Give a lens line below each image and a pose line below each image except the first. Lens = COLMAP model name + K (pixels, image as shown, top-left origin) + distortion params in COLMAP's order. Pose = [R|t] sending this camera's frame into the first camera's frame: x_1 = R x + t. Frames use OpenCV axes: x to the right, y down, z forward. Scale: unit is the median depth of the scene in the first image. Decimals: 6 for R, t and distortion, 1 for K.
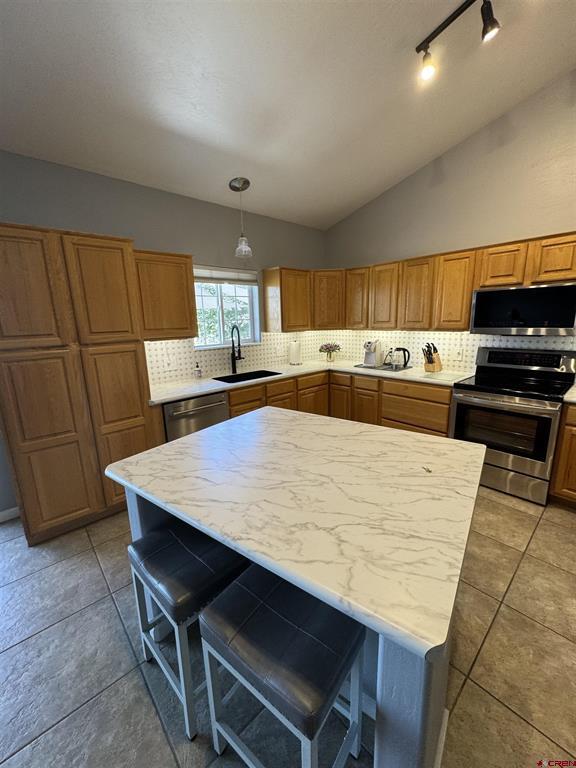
lens RADIAL K [[305.7, 0, 288.0], [0, 305.7, 383.3], [0, 0, 1]] dist [-0.002438, -0.000136]
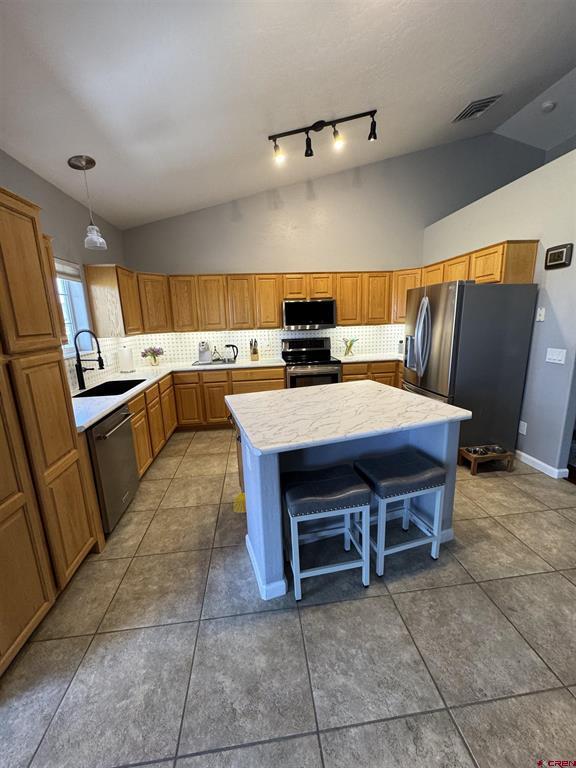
lens RADIAL K [[305.7, 0, 287.0], [0, 305.7, 383.2], [0, 0, 1]] dist [-0.002438, -0.000136]
pose [[0.586390, -0.163549, 0.793347, -0.575022], [0.185035, 0.980555, 0.065376, -0.001381], [-0.788612, 0.108461, 0.605250, 0.101308]]
